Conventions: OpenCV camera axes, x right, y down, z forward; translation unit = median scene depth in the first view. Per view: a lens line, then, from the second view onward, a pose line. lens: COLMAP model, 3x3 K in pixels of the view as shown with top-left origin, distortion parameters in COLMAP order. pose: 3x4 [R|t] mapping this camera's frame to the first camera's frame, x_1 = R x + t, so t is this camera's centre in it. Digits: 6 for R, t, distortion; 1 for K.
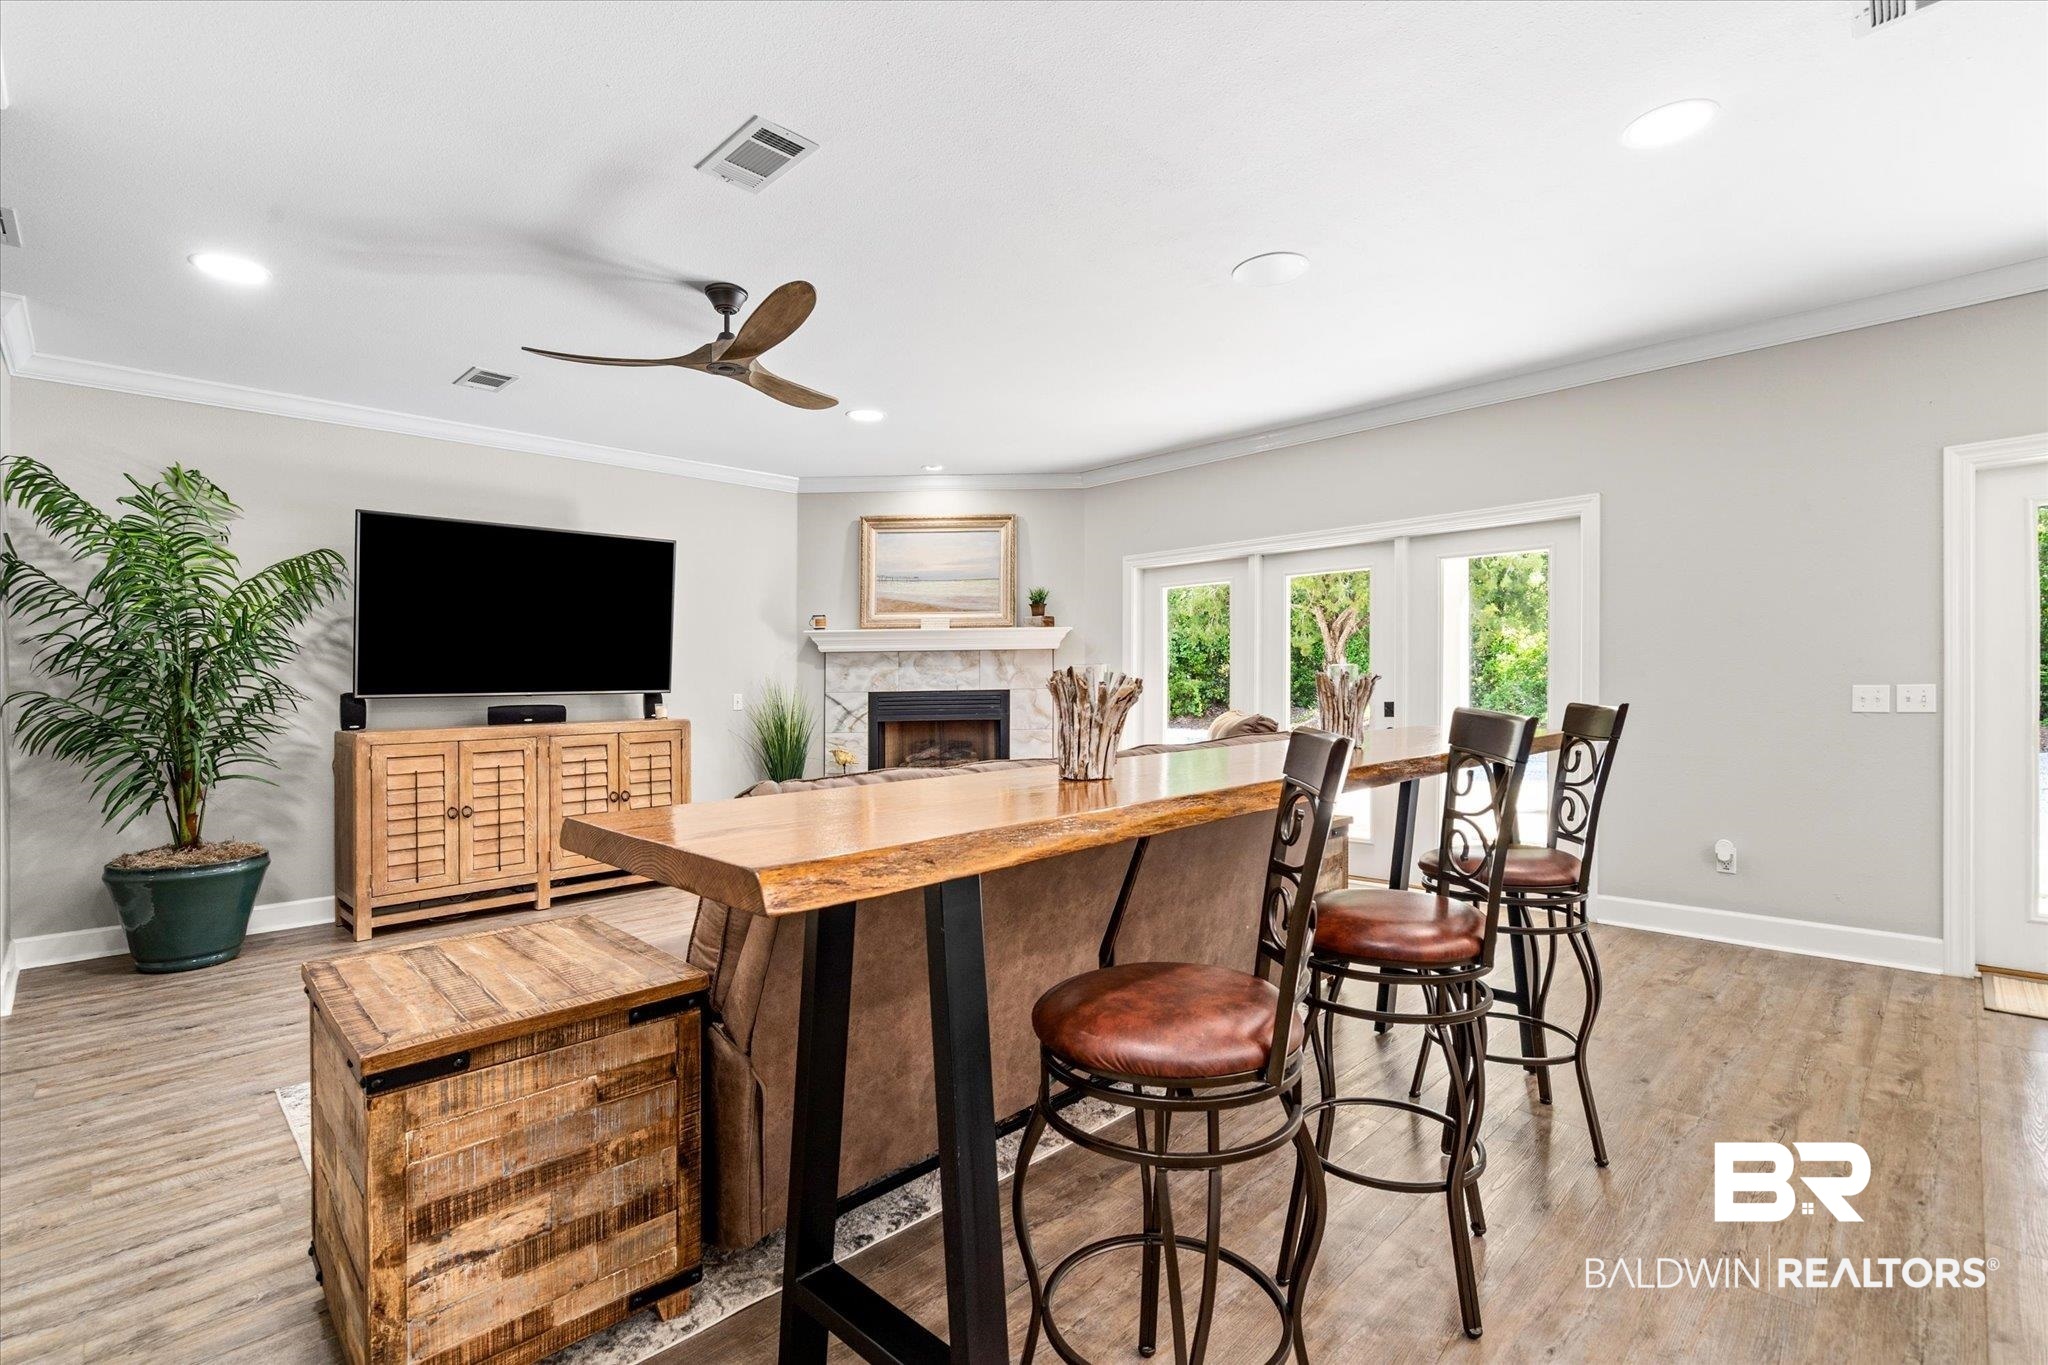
lens RADIAL K [[932.8, 0, 1020.4], [0, 932.8, 663.8], [0, 0, 1]] dist [-0.008417, 0.004916]
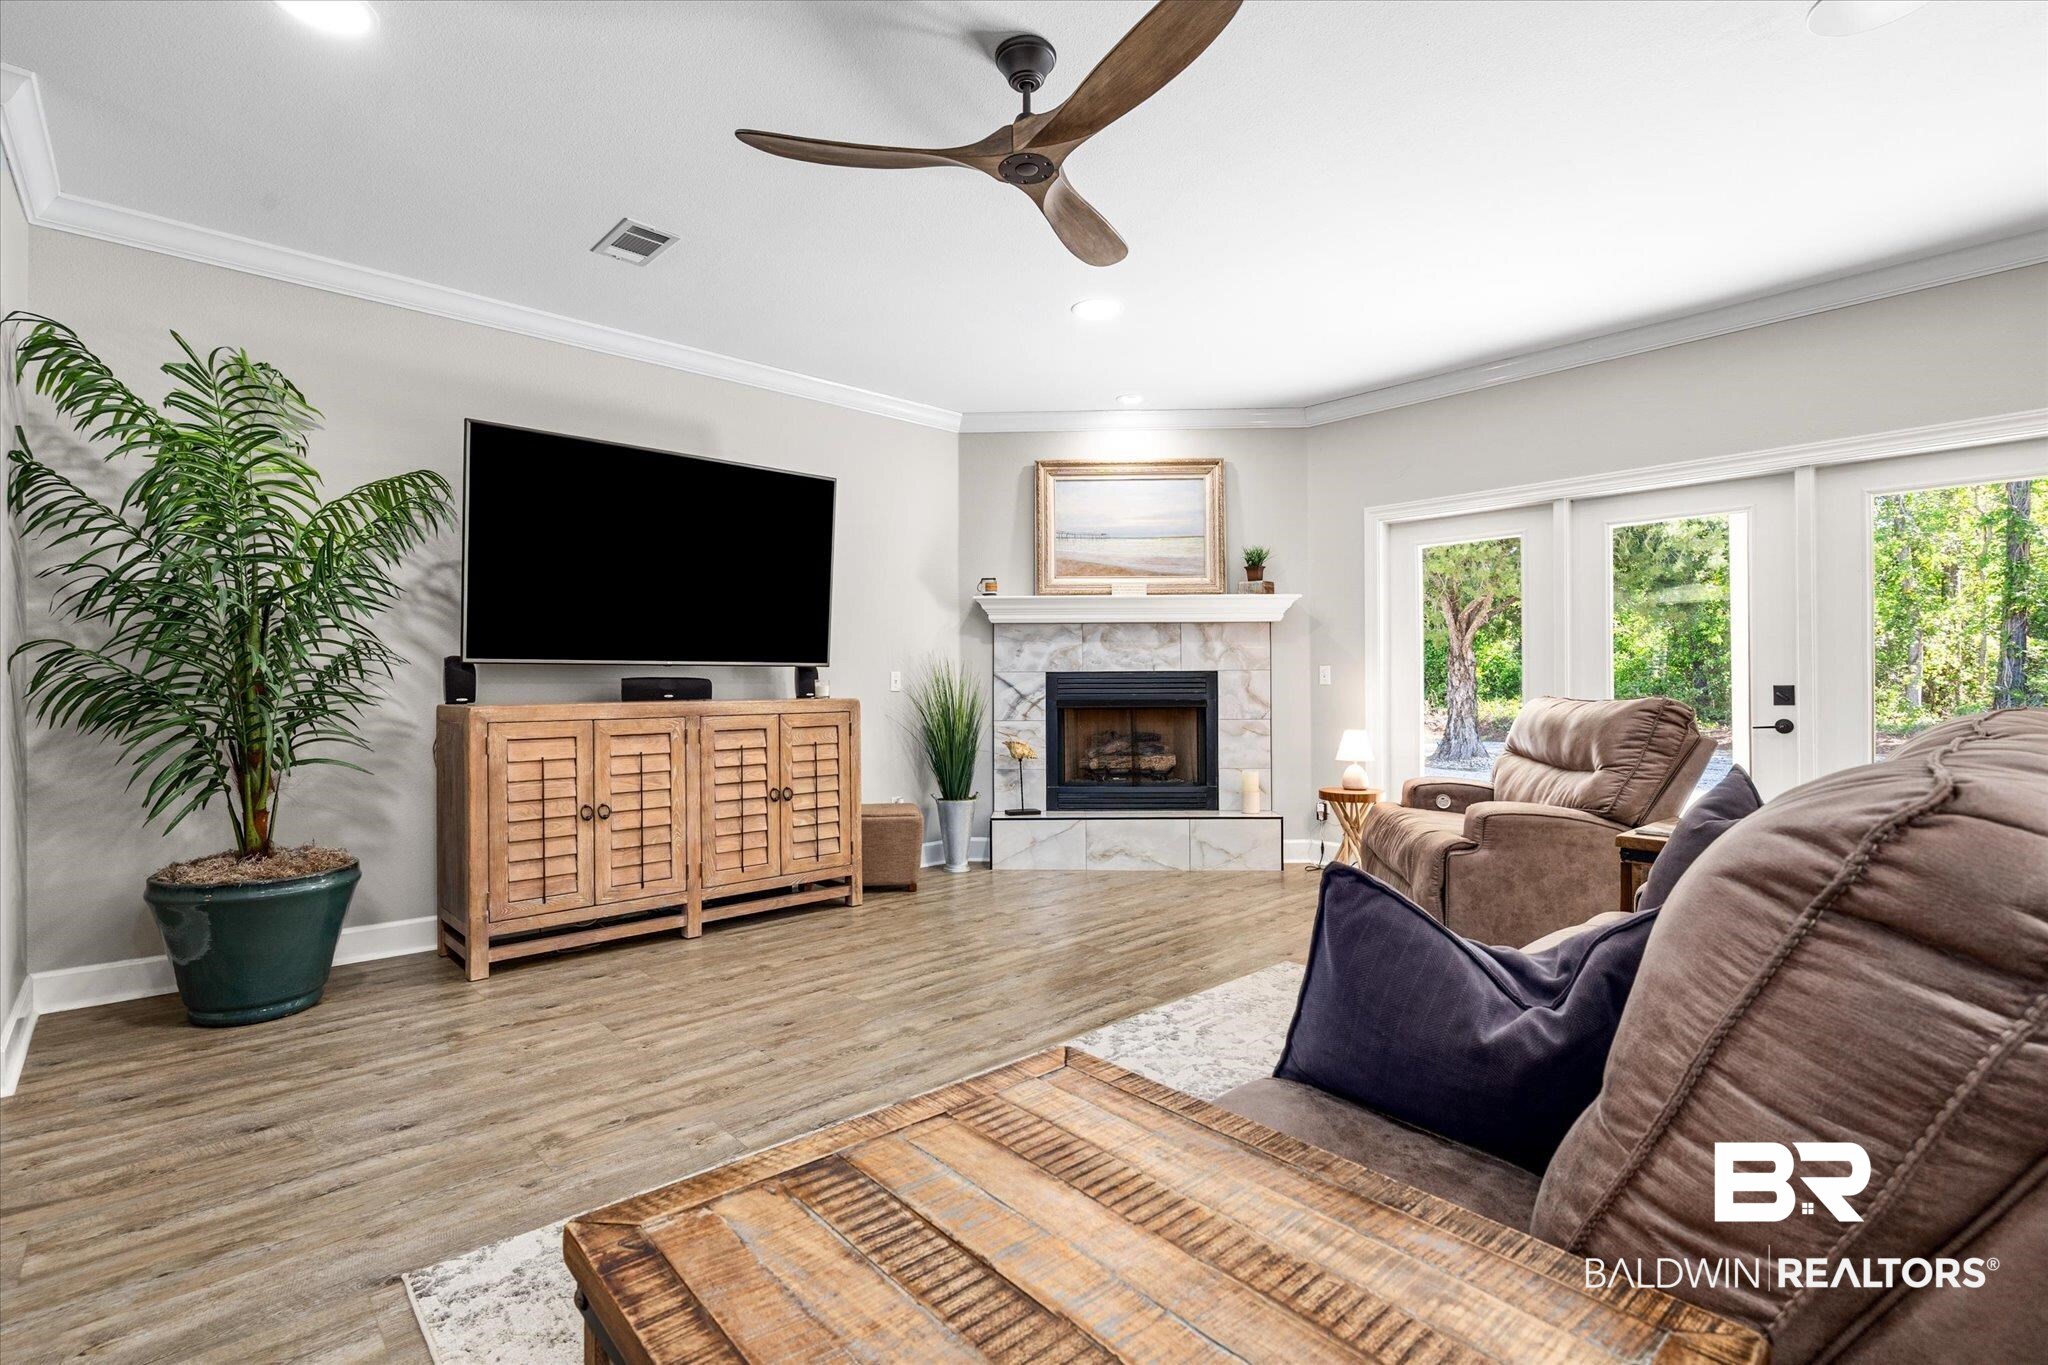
lens RADIAL K [[932.8, 0, 1012.8], [0, 932.8, 673.1], [0, 0, 1]] dist [-0.008417, 0.004916]
pose [[0.999106, 0.010131, -0.041047, -0.220364], [-0.009746, 0.999907, 0.009550, 0.032935], [0.041140, -0.009142, 0.999112, 0.238658]]
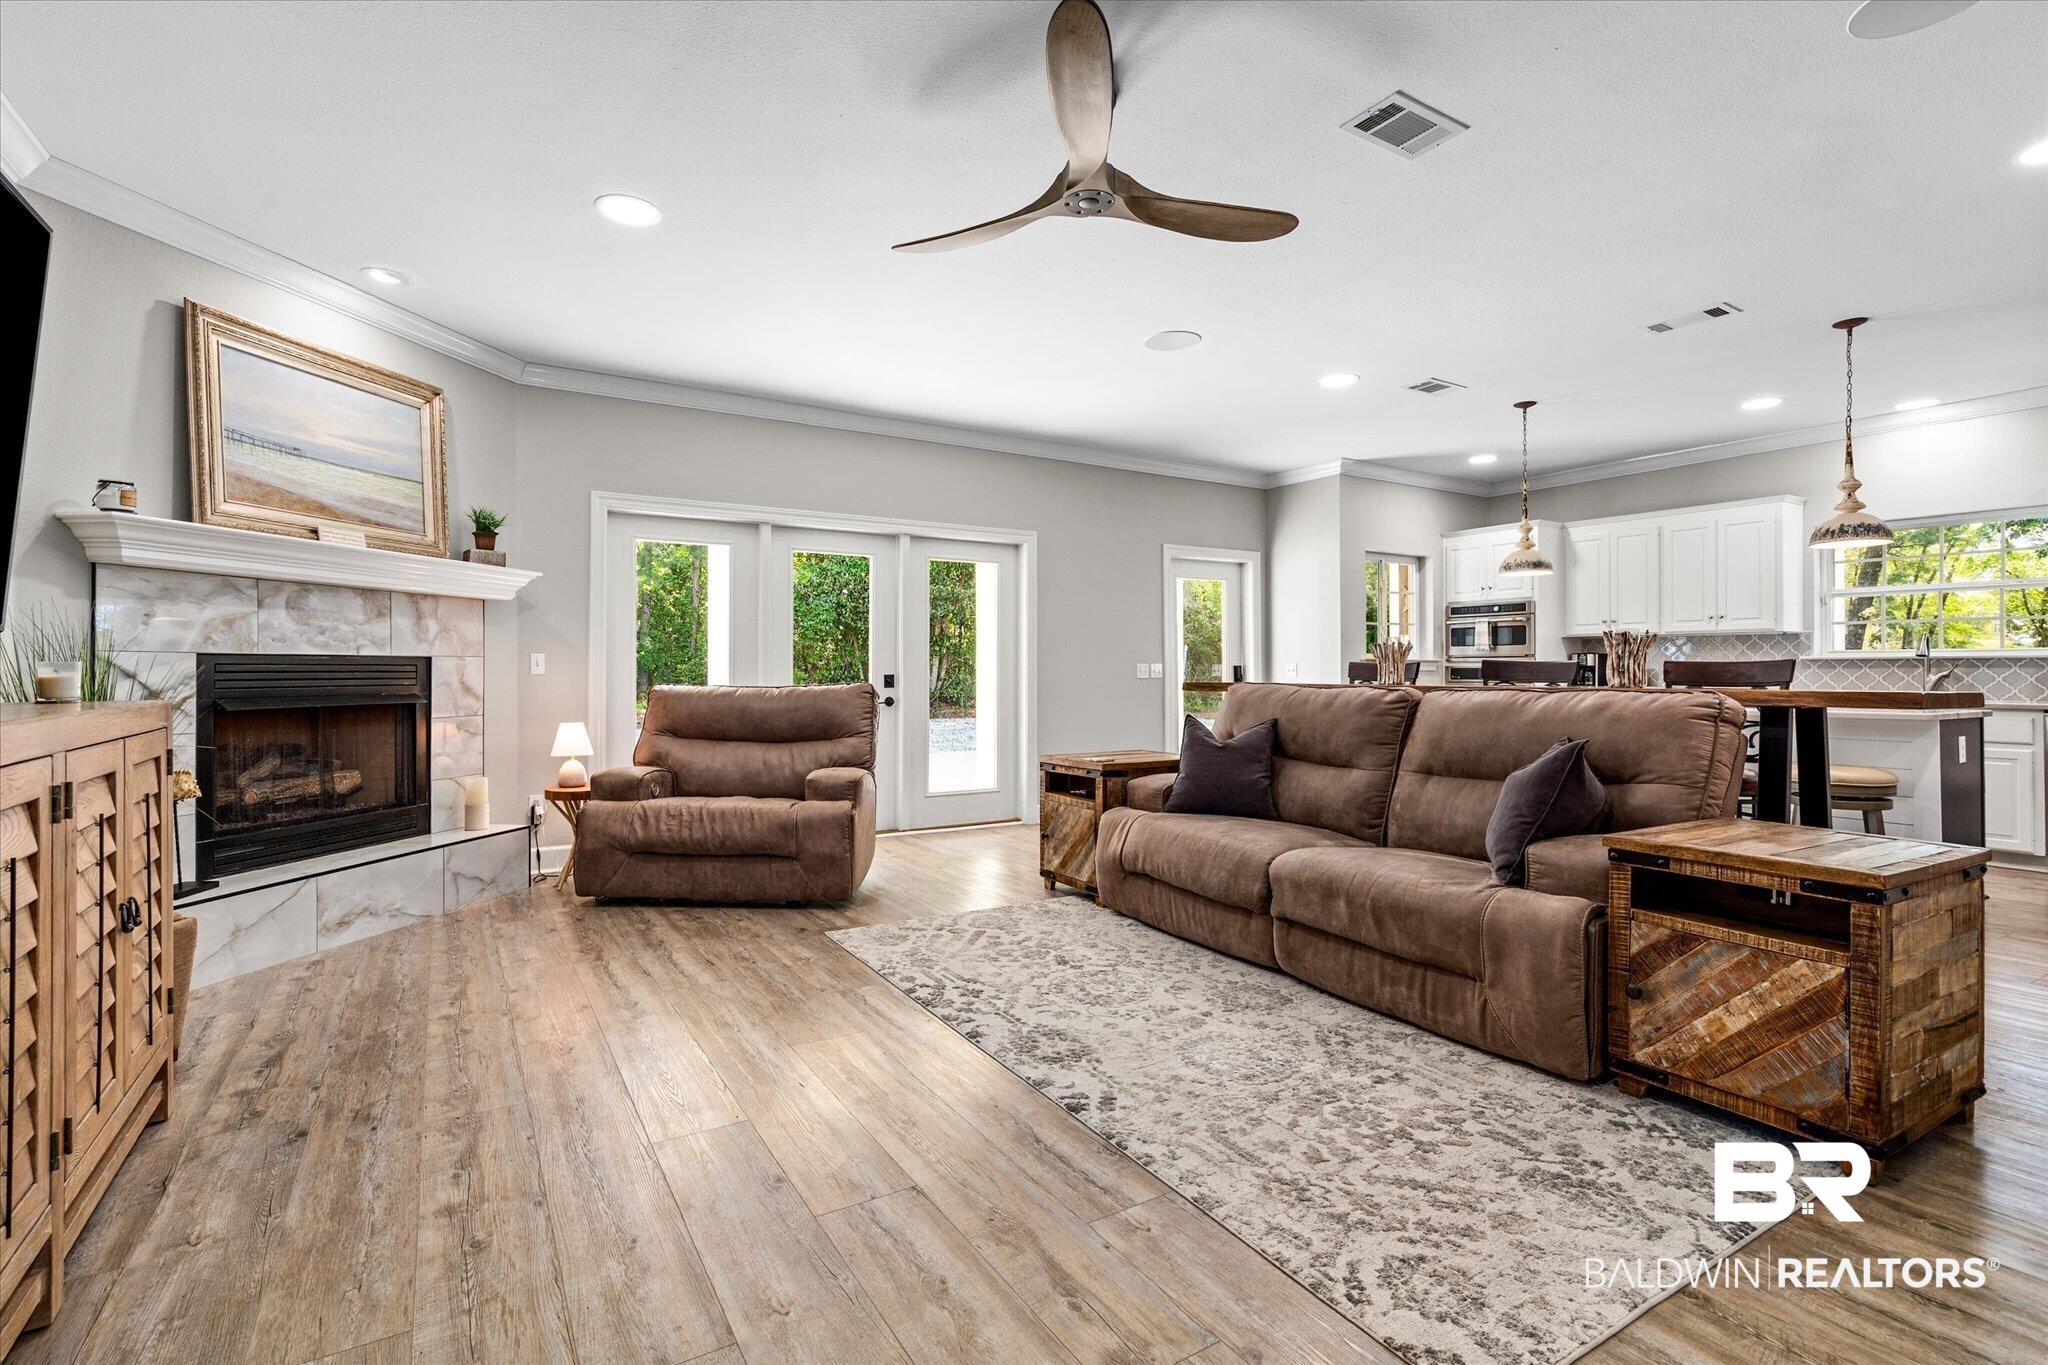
lens RADIAL K [[932.8, 0, 1000.4], [0, 932.8, 663.1], [0, 0, 1]] dist [-0.008417, 0.004916]
pose [[0.239110, 0.022398, 0.970734, -0.759081], [-0.024103, 0.999563, -0.017127, 0.047164], [-0.970693, -0.019302, 0.239545, 0.644431]]
